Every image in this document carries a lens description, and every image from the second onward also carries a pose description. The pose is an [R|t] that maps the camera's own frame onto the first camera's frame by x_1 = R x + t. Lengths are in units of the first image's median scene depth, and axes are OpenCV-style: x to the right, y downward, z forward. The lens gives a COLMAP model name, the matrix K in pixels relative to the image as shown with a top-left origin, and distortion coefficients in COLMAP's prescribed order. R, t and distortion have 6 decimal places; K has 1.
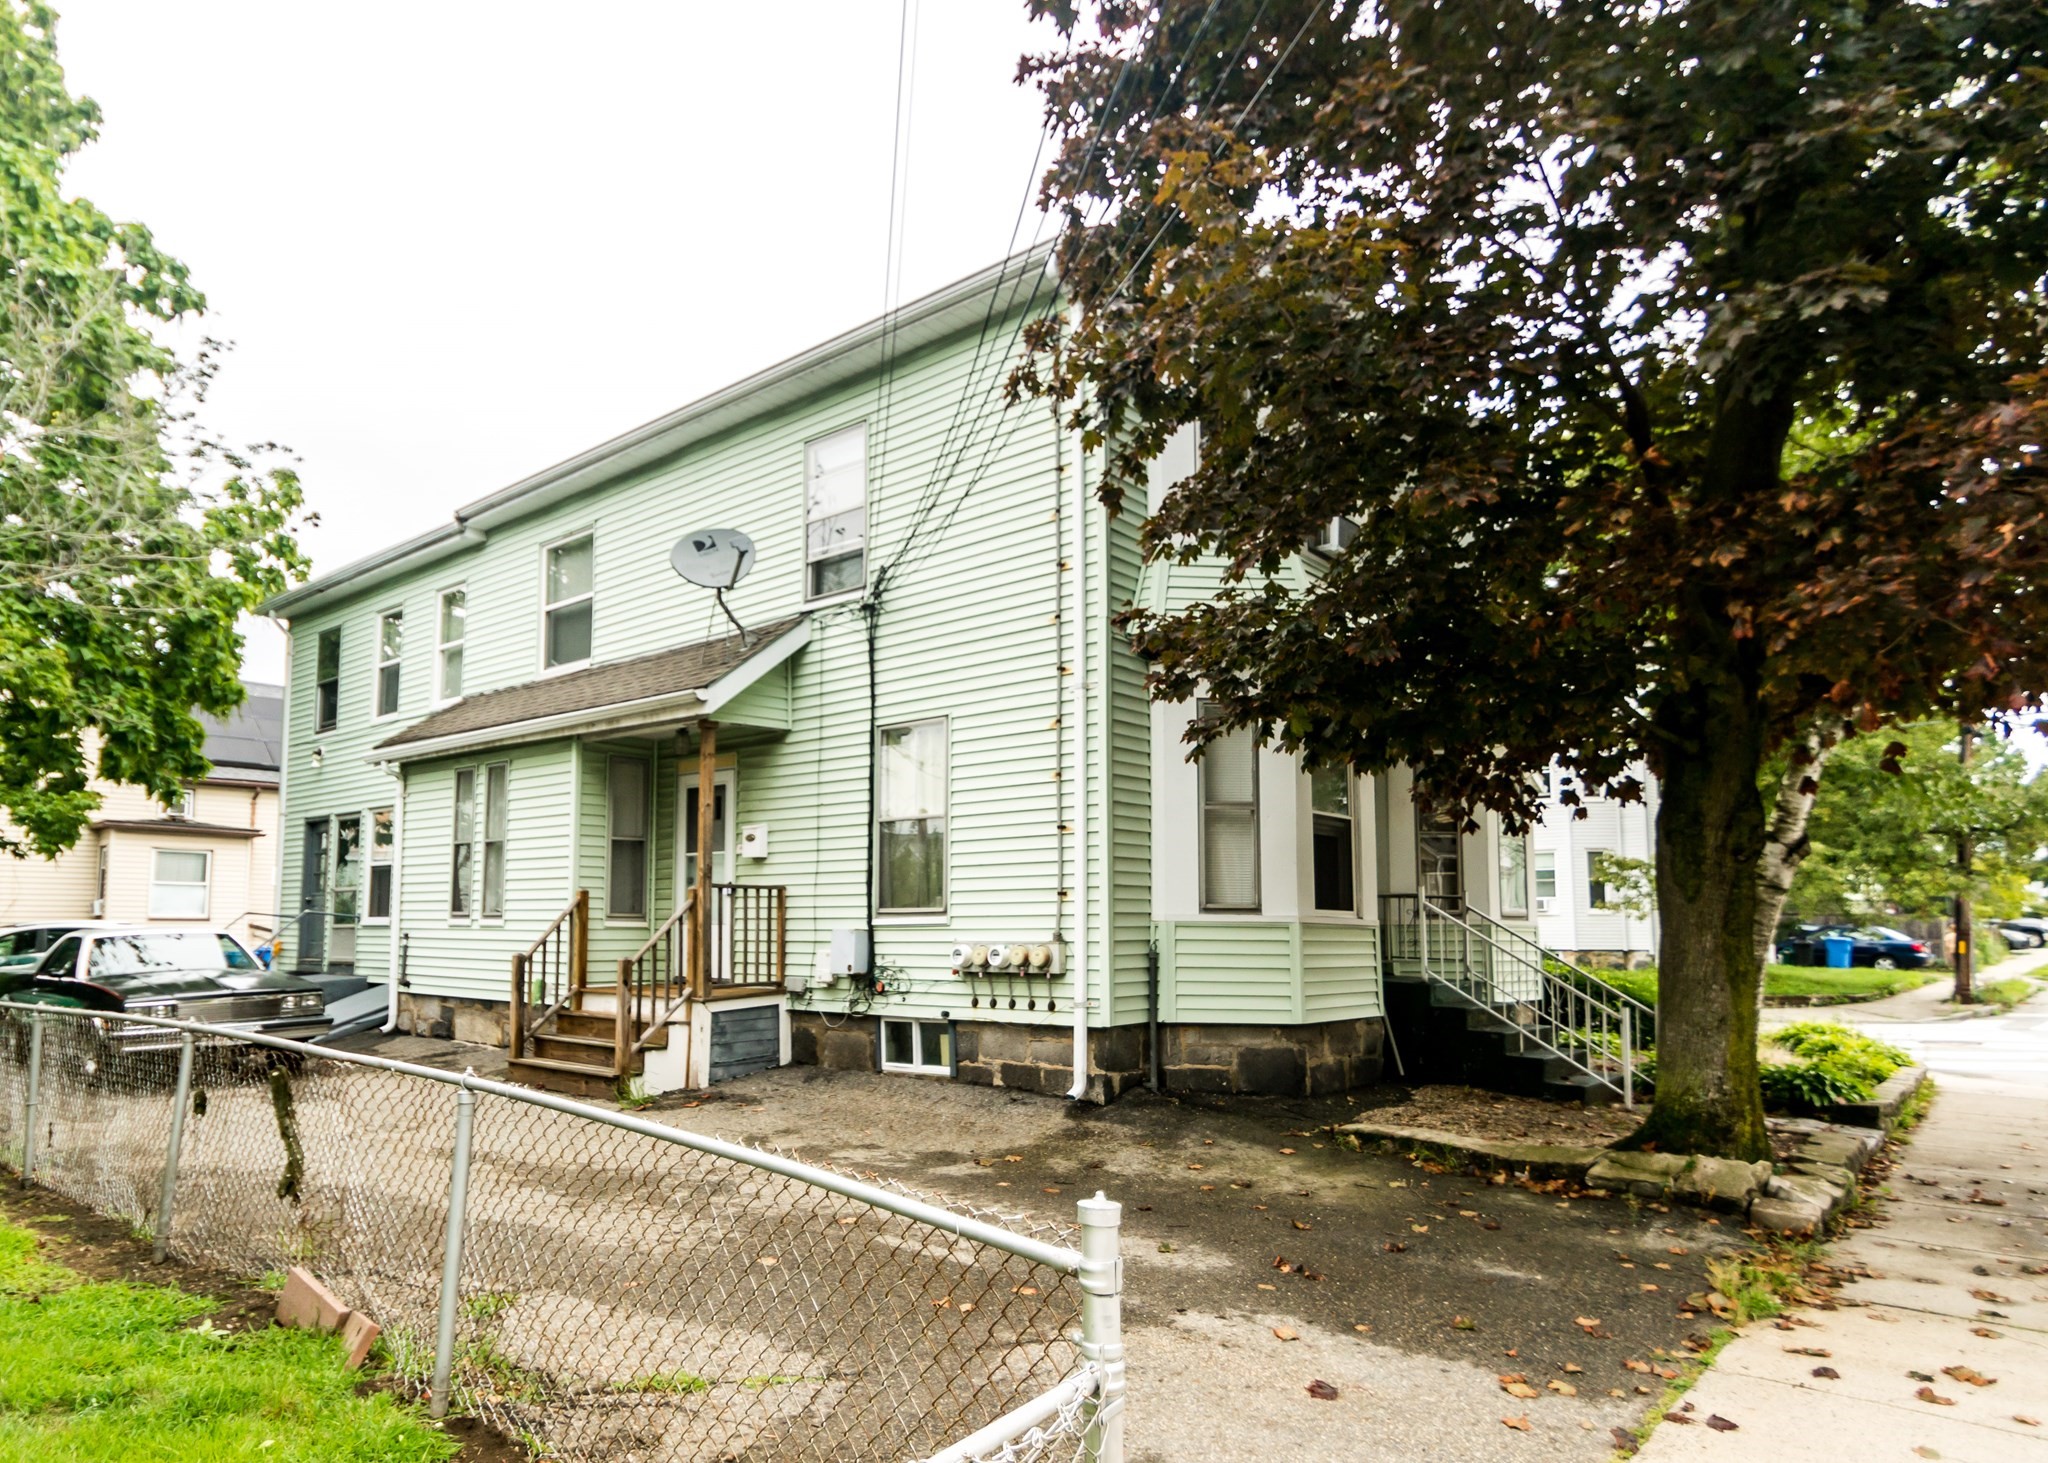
lens RADIAL K [[1379.5, 0, 1023.5], [0, 1379.5, 789.2], [0, 0, 1]] dist [-0.004871, 0.019036]
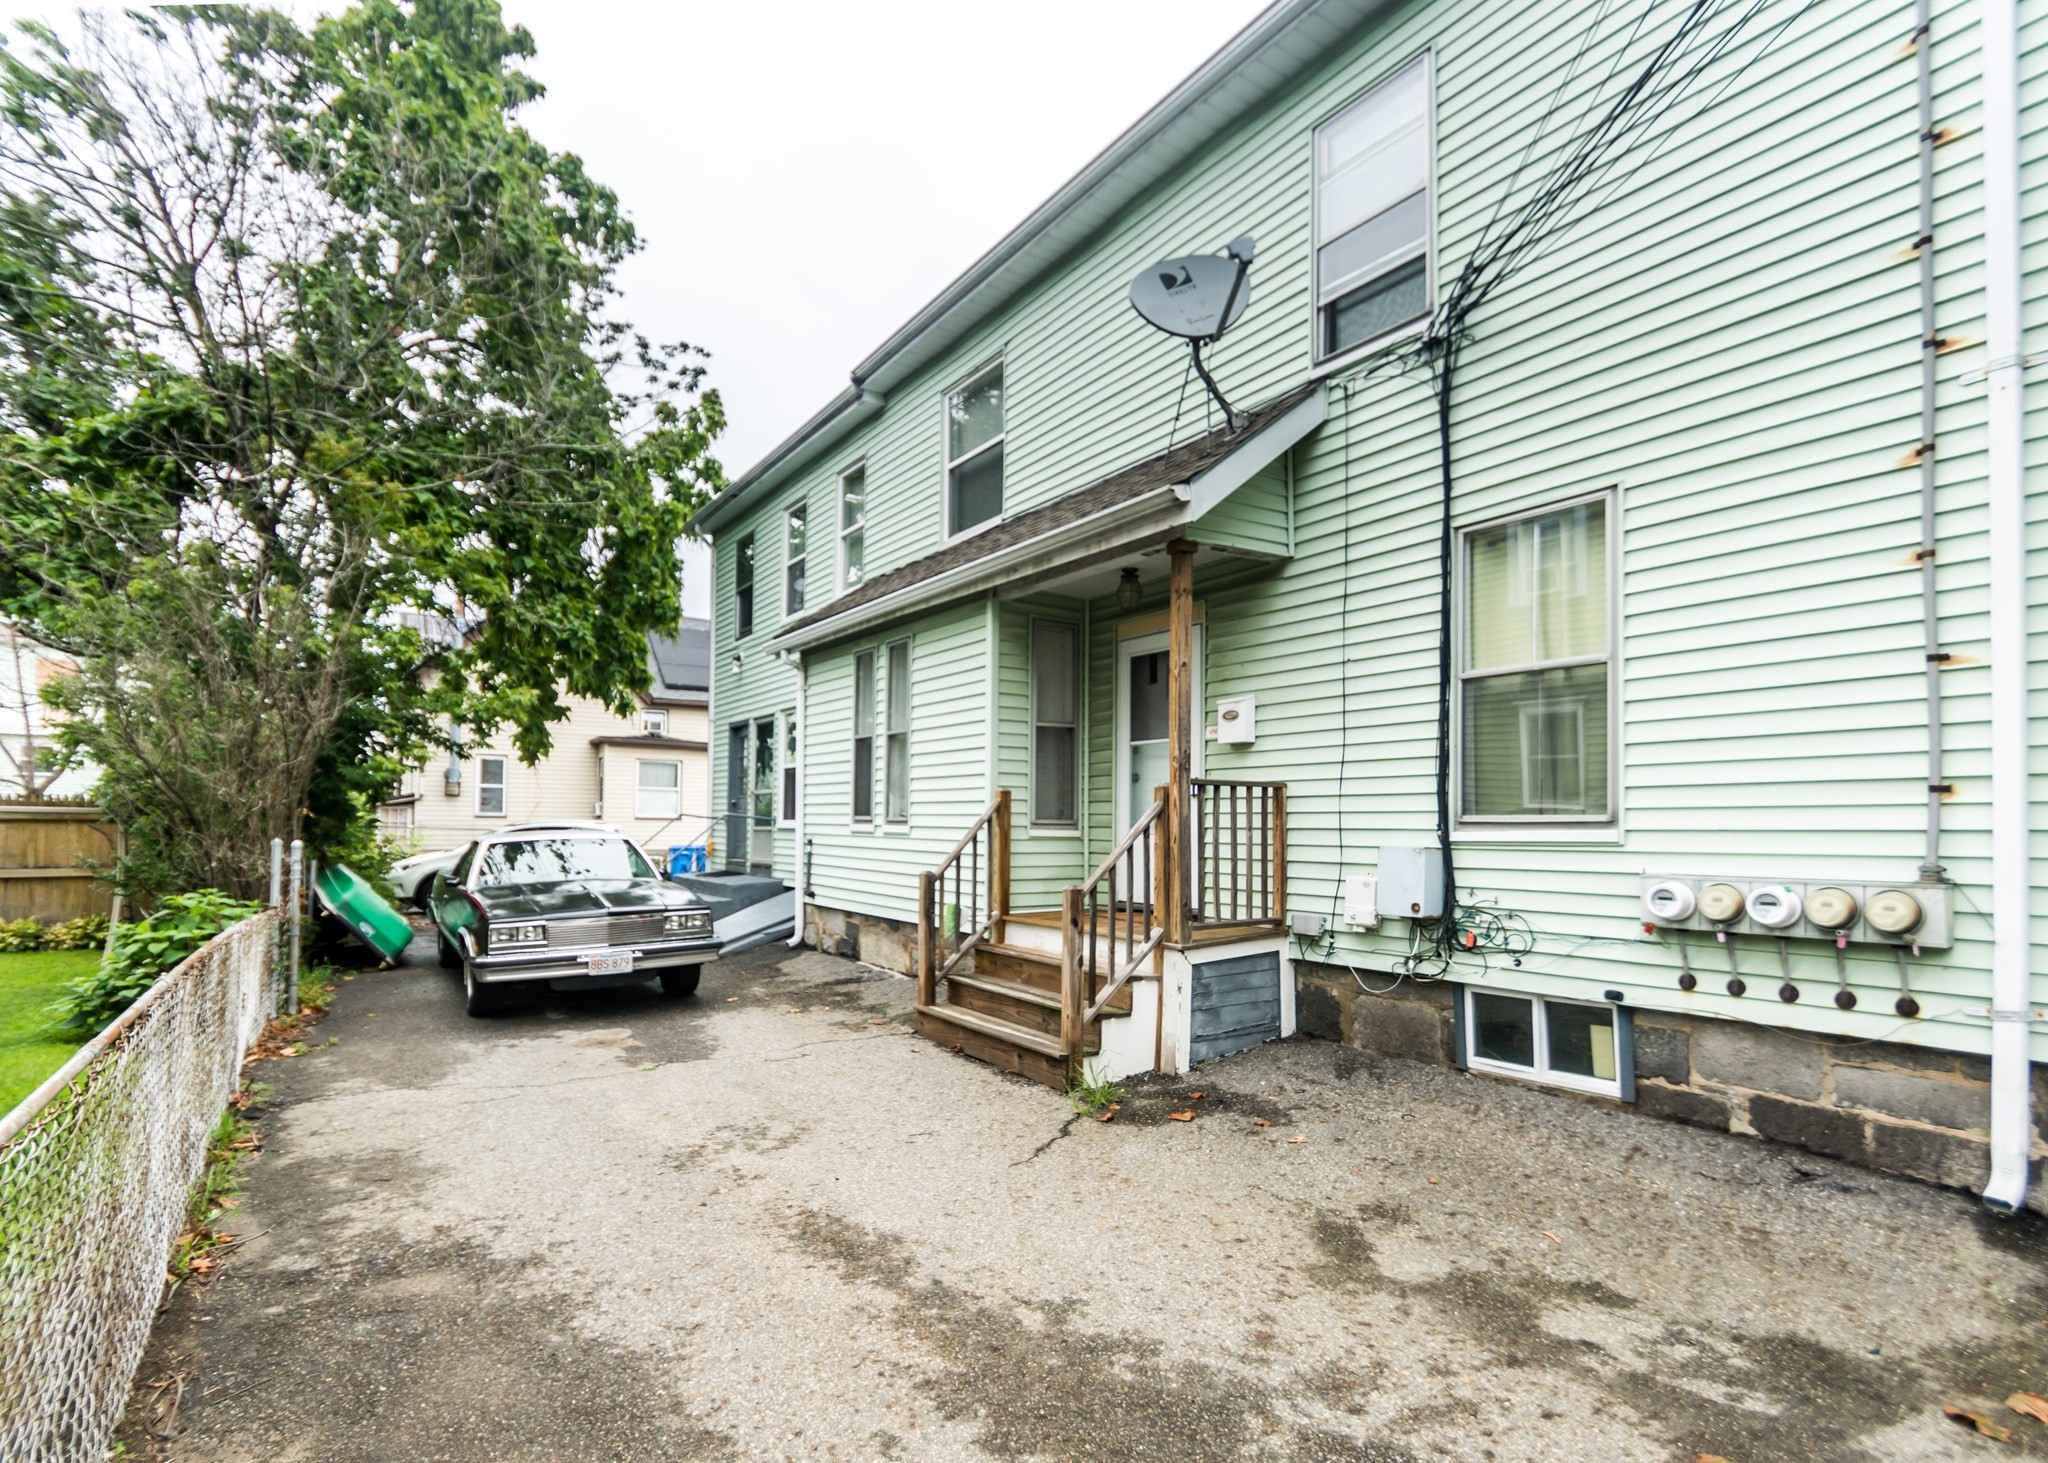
lens RADIAL K [[889.5, 0, 1024.0], [0, 889.5, 731.5], [0, 0, 1]] dist [-0.000474, -0.000040]
pose [[0.971631, -0.018369, -0.235787, -0.194101], [0.018043, 0.999831, -0.003543, 0.043391], [0.235812, -0.000812, 0.971798, 0.527321]]
